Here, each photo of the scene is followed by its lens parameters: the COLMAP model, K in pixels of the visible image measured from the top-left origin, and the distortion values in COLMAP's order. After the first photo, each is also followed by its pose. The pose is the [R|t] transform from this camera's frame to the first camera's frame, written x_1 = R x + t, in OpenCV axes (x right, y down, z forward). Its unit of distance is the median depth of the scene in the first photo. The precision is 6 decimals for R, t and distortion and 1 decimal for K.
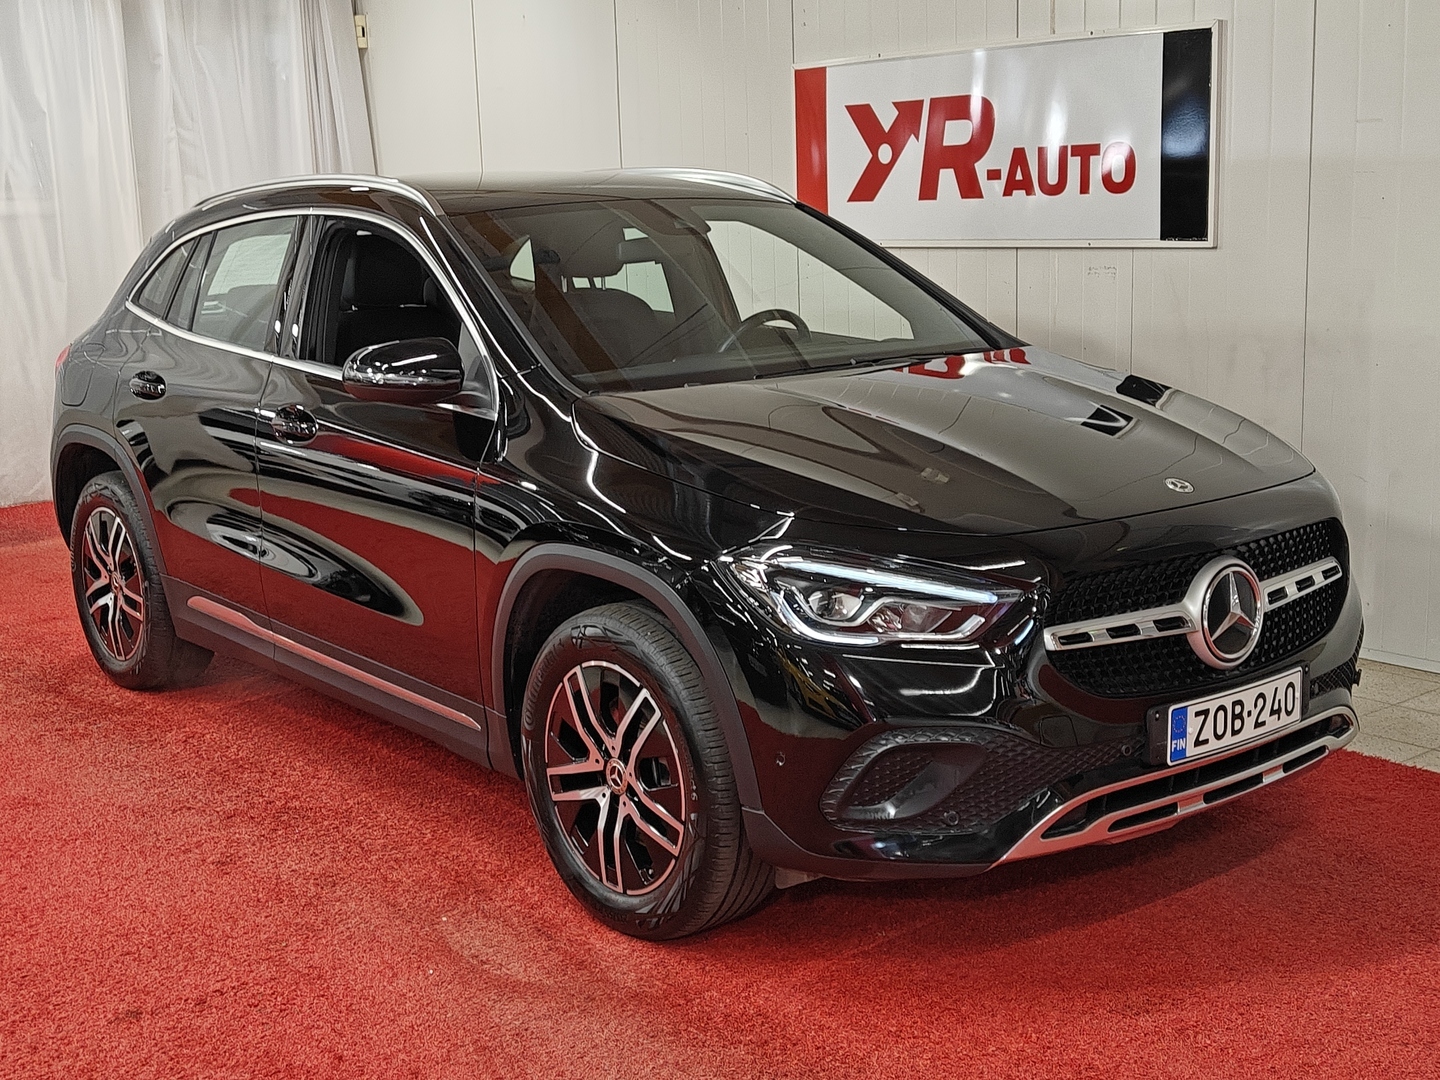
lens RADIAL K [[1880.5, 0, 720.0], [0, 1880.5, 540.0], [0, 0, 1]] dist [-0.013969, -0.043814]
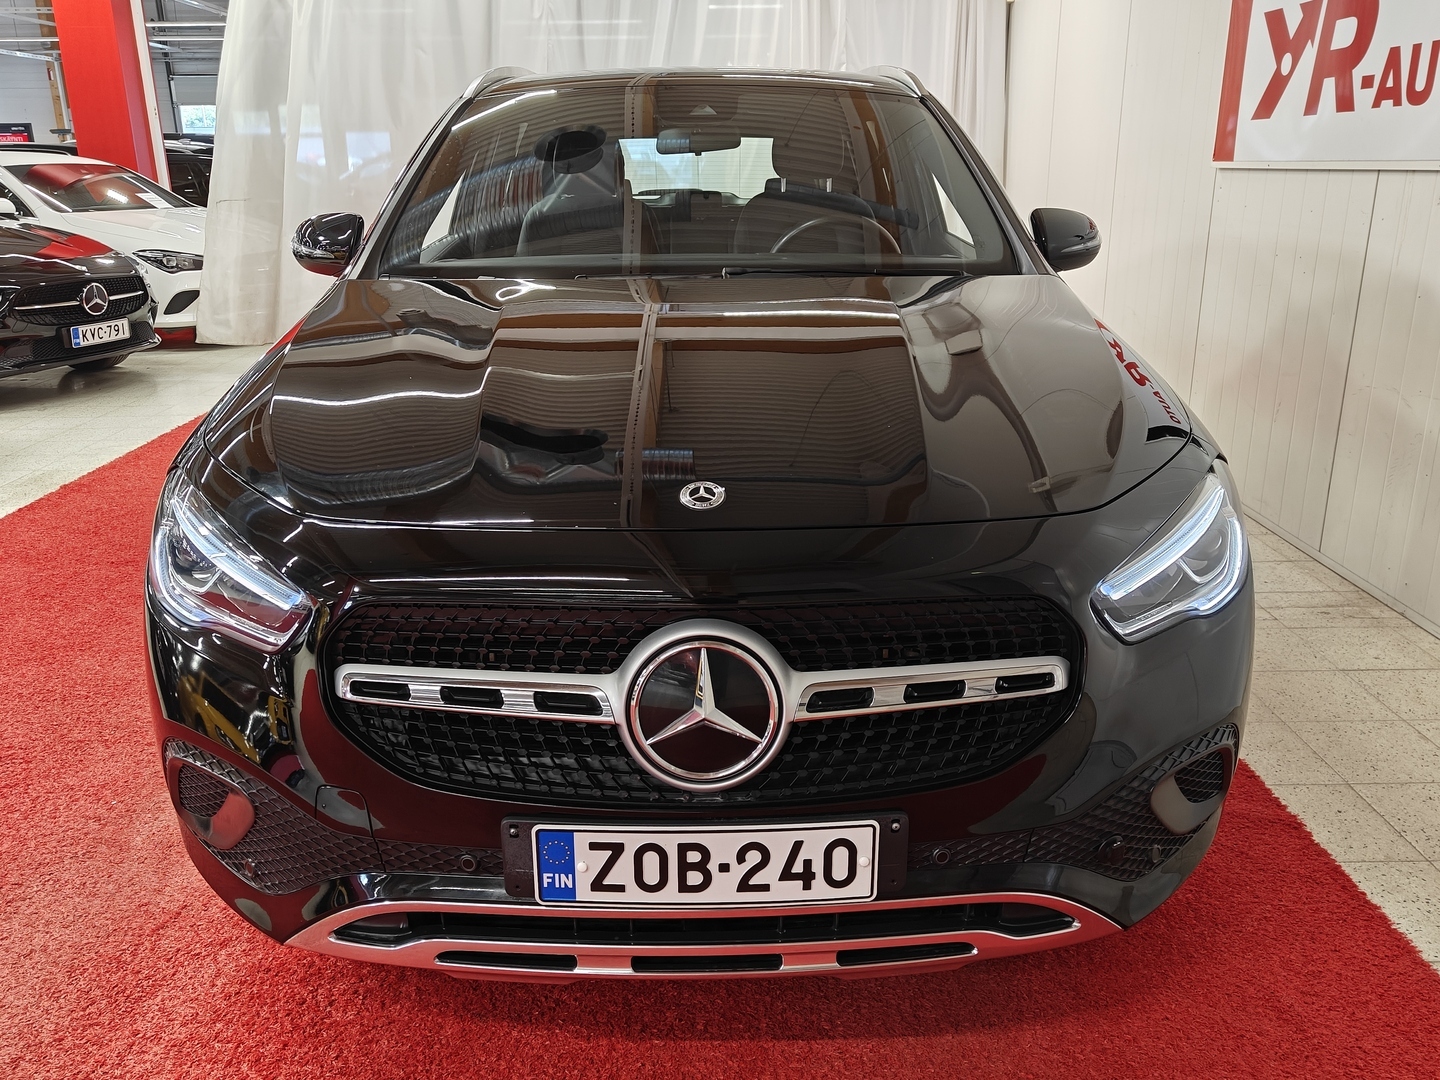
lens RADIAL K [[1196.8, 0, 720.0], [0, 1196.8, 540.0], [0, 0, 1]] dist [-0.008158, -0.012136]
pose [[0.787397, 0.210766, -0.579296, 0.485039], [-0.130808, 0.975461, 0.177105, -0.086165], [0.602408, -0.063675, 0.795644, 0.674176]]
